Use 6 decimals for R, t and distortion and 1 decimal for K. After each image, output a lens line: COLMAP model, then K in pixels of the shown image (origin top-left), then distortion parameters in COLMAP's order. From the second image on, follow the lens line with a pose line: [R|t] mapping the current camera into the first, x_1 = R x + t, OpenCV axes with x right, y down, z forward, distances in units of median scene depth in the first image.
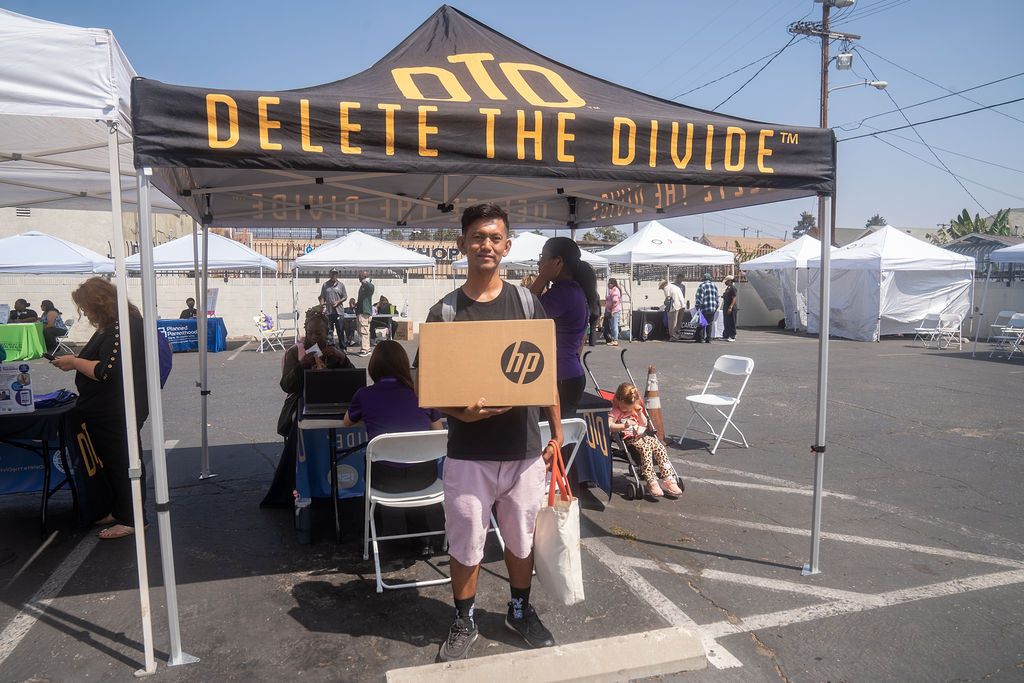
lens RADIAL K [[726.9, 0, 514.4], [0, 726.9, 340.3], [0, 0, 1]] dist [-0.118674, 0.094199]
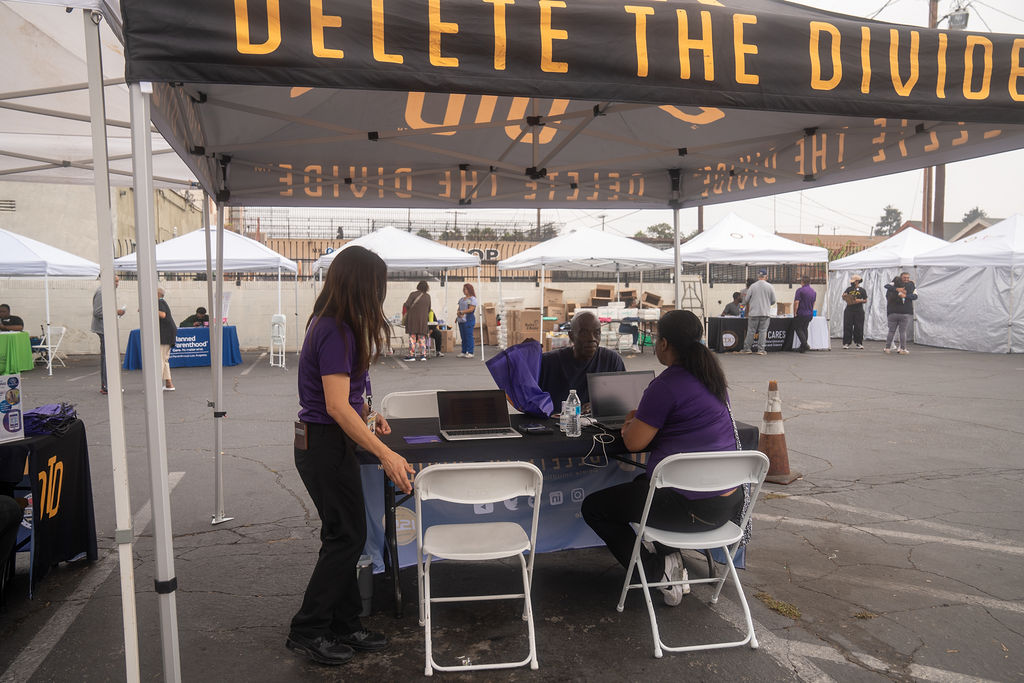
lens RADIAL K [[807.2, 0, 515.3], [0, 807.2, 343.7], [0, 0, 1]] dist [-0.078716, 0.085365]
pose [[0.998873, -0.001418, -0.047432, -0.101382], [0.000822, 0.999921, -0.012578, 0.009994], [0.047446, 0.012525, 0.998795, 0.202101]]
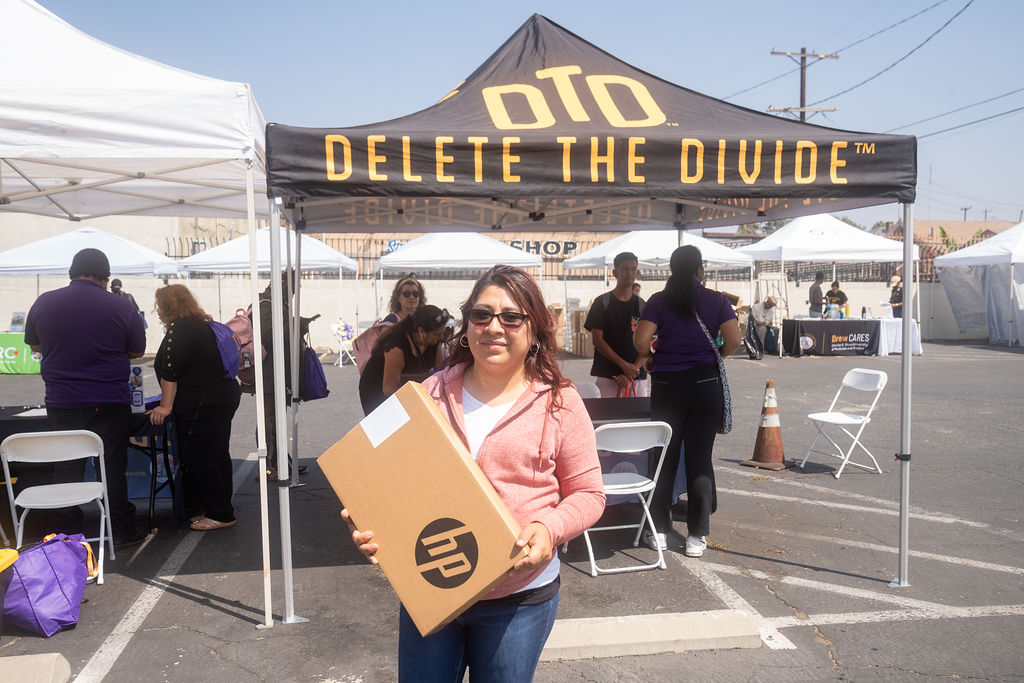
lens RADIAL K [[937.0, 0, 508.5], [0, 937.0, 339.8], [0, 0, 1]] dist [-0.020377, 0.119915]
pose [[0.988453, 0.005158, -0.151439, 0.085485], [-0.008036, 0.999798, -0.018398, 0.018568], [0.151314, 0.019402, 0.988295, -0.390555]]
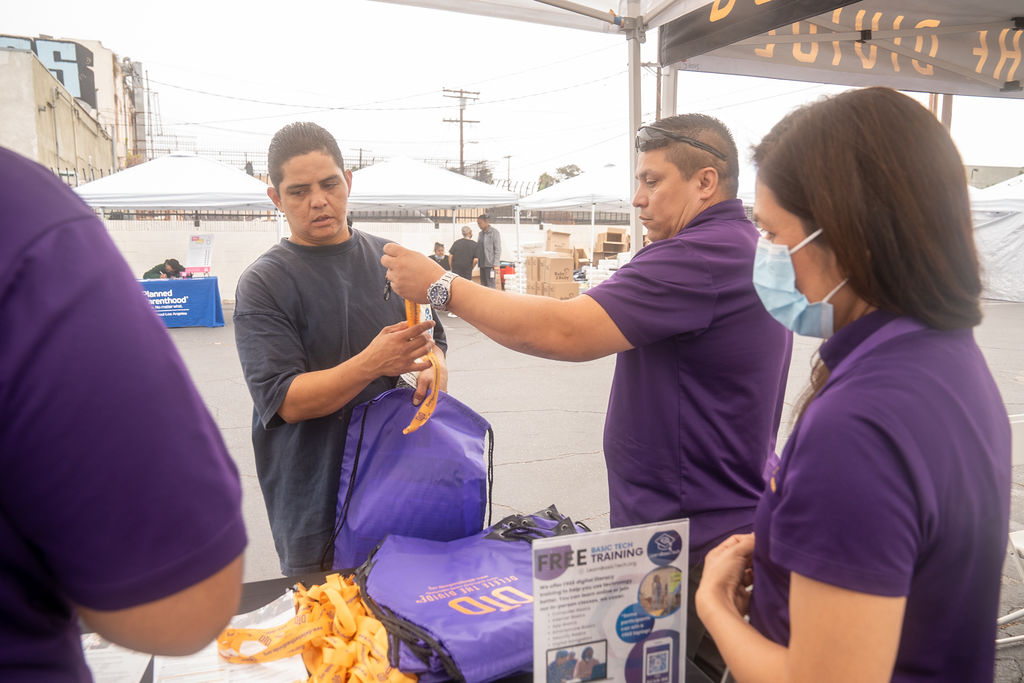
lens RADIAL K [[807.2, 0, 515.3], [0, 807.2, 343.7], [0, 0, 1]] dist [-0.078716, 0.085365]
pose [[0.995283, -0.011660, 0.096307, -0.903361], [0.006062, 0.998286, 0.058217, -0.047293], [-0.096821, -0.057358, 0.993648, 0.877581]]
